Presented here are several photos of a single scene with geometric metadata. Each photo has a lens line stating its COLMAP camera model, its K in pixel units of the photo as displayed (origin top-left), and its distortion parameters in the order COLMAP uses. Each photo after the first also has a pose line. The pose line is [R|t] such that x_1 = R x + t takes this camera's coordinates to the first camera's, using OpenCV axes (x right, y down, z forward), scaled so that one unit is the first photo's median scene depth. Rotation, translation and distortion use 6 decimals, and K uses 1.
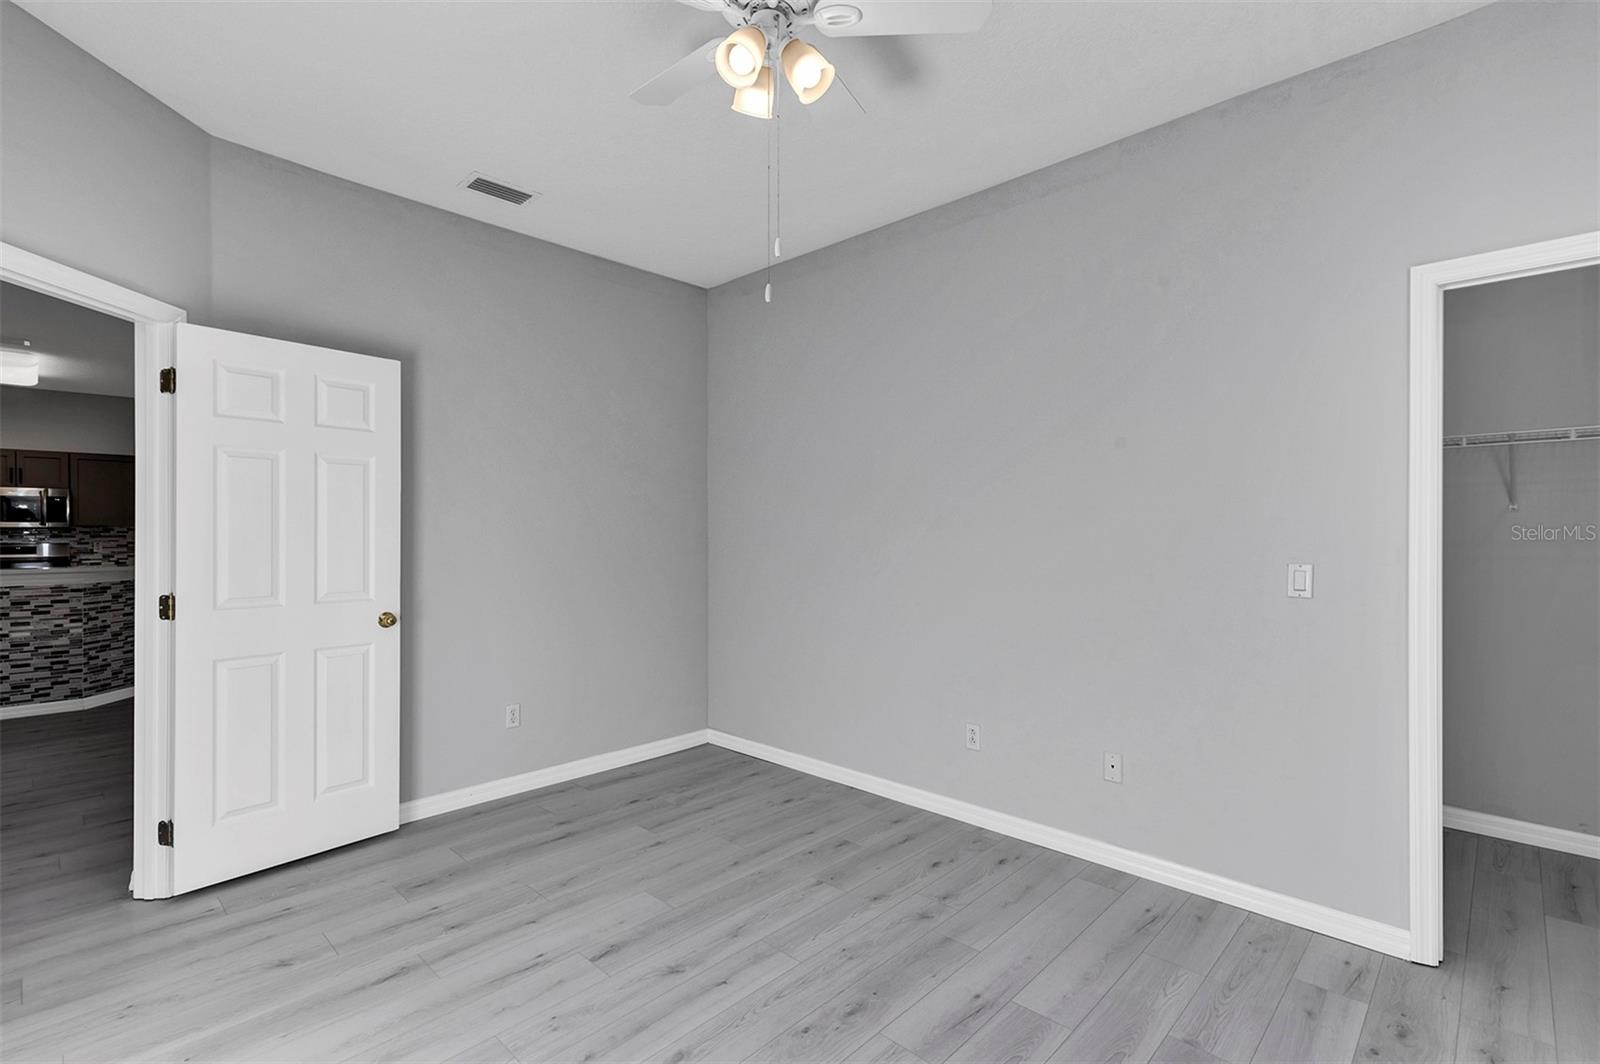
lens RADIAL K [[737.8, 0, 766.2], [0, 737.8, 531.6], [0, 0, 1]] dist [0.005555, 0.000684]
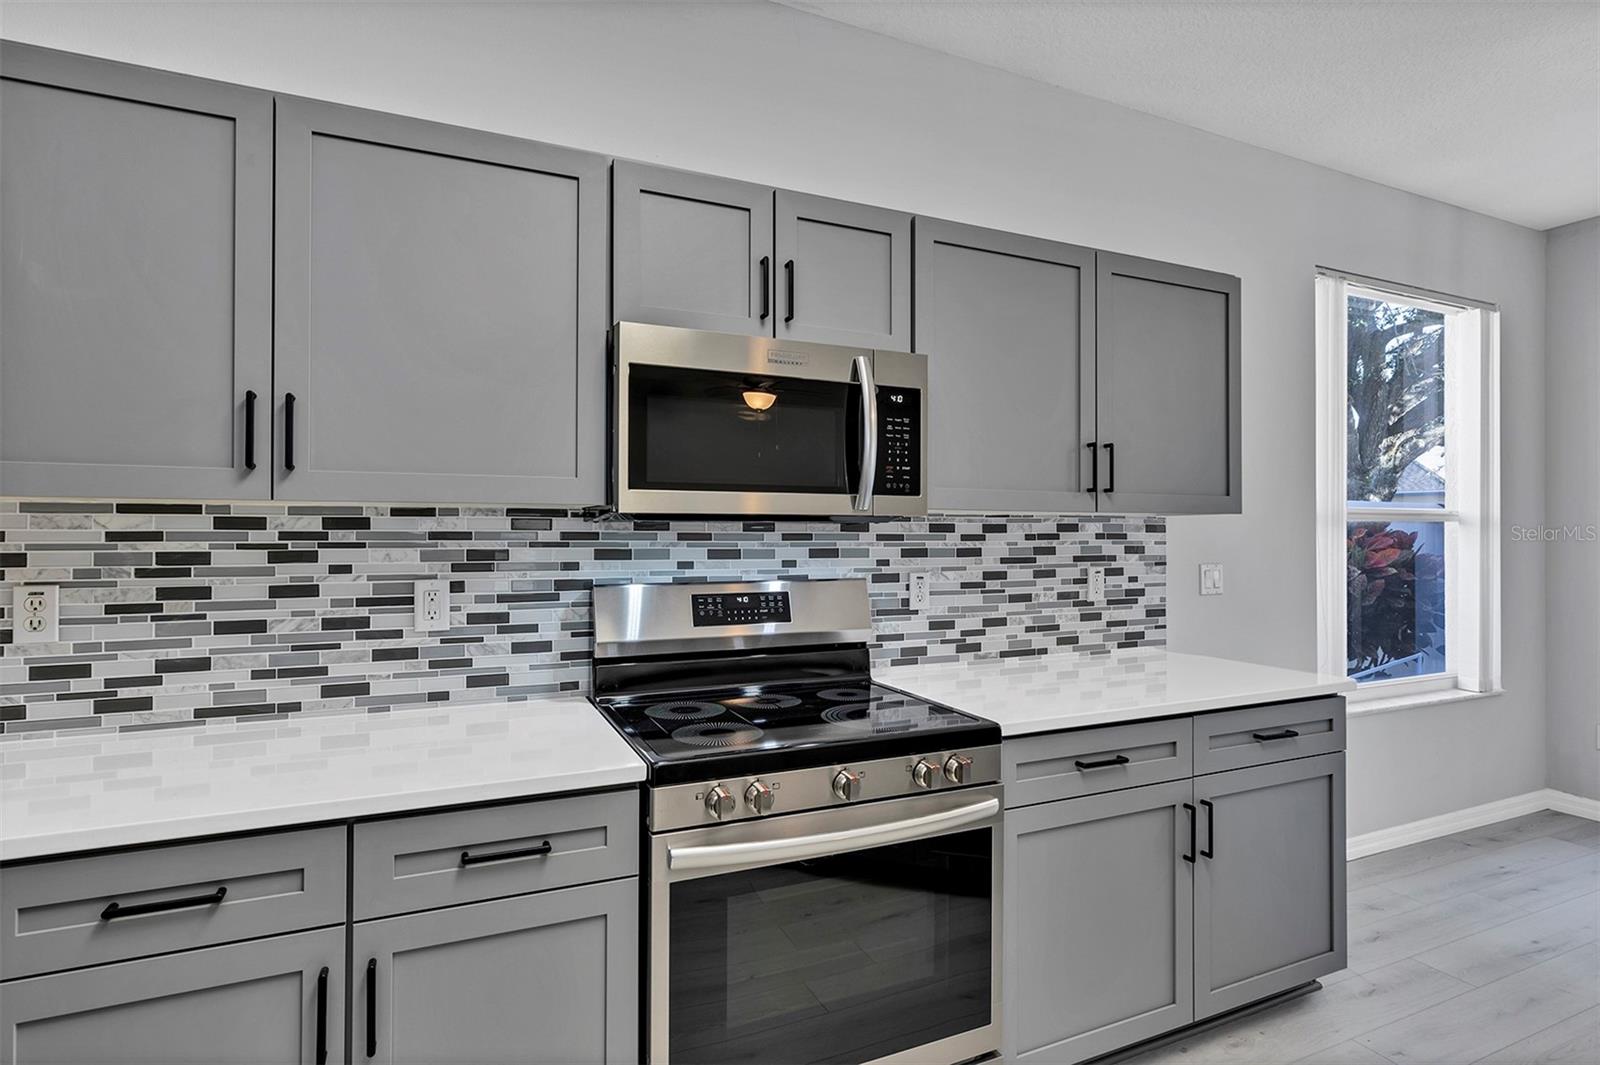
lens RADIAL K [[817.7, 0, 800.3], [0, 817.7, 528.9], [0, 0, 1]] dist [-0.002399, 0.001236]
pose [[0.945172, -0.001097, -0.326572, -1.237324], [-0.003193, 0.999916, -0.012601, 0.002349], [0.326559, 0.012953, 0.945088, 1.022803]]
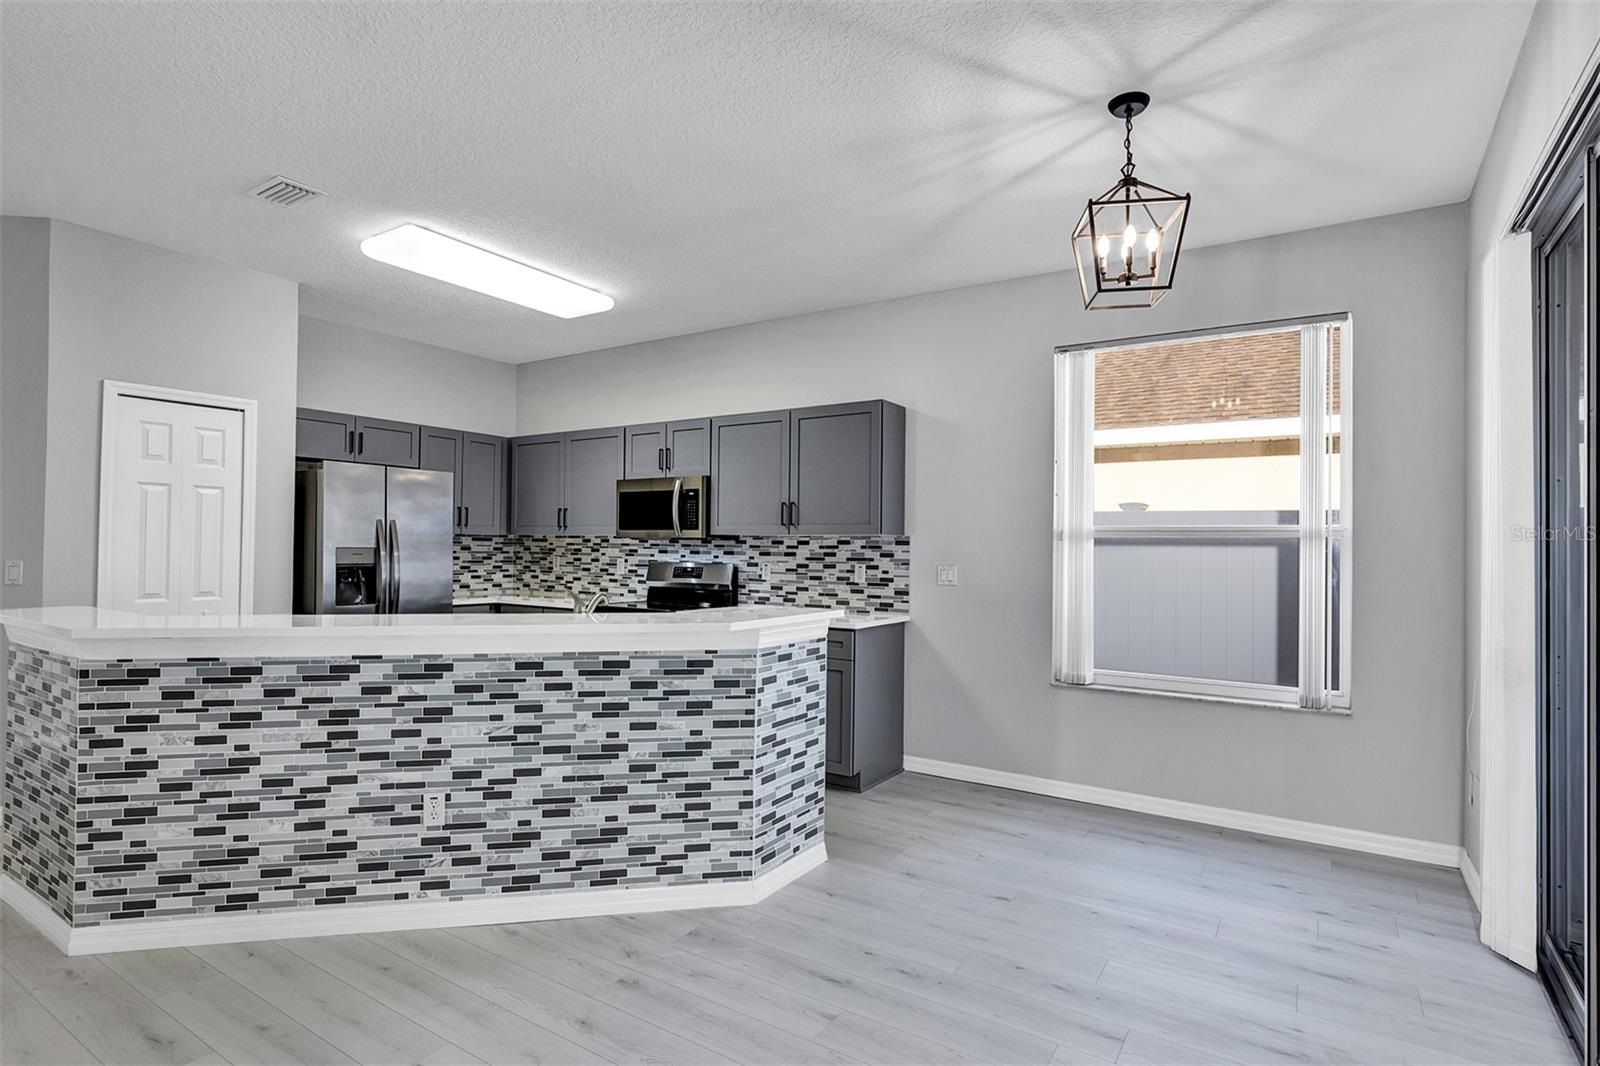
lens RADIAL K [[817.7, 0, 786.1], [0, 817.7, 537.4], [0, 0, 1]] dist [-0.002399, 0.001236]
pose [[0.222375, -0.005245, -0.974947, -0.364877], [-0.014635, 0.999855, -0.008717, -0.001845], [0.974851, 0.016206, 0.222266, 1.271648]]
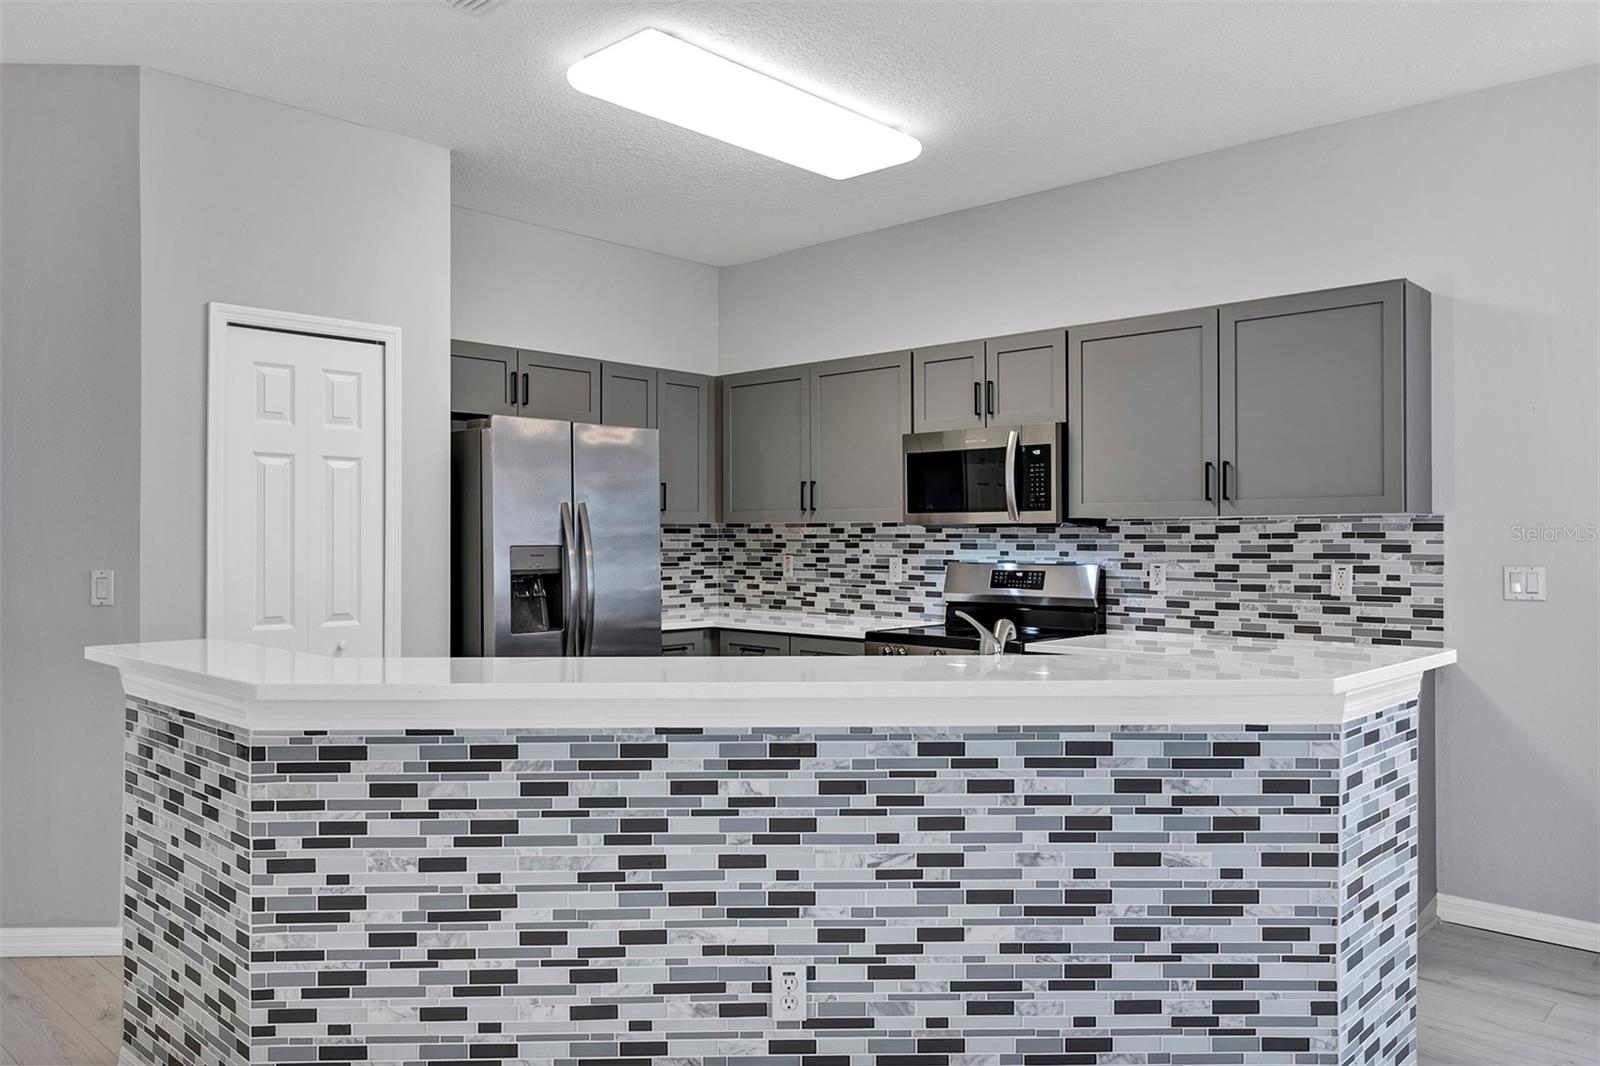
lens RADIAL K [[1171.5, 0, 781.1], [0, 1171.5, 533.3], [0, 0, 1]] dist [0.005292, 0.000980]
pose [[0.046607, 0.000156, -0.998913, -0.482909], [-0.001638, 0.999999, 0.000080, -0.000830], [0.998912, 0.001632, 0.046607, 1.152680]]
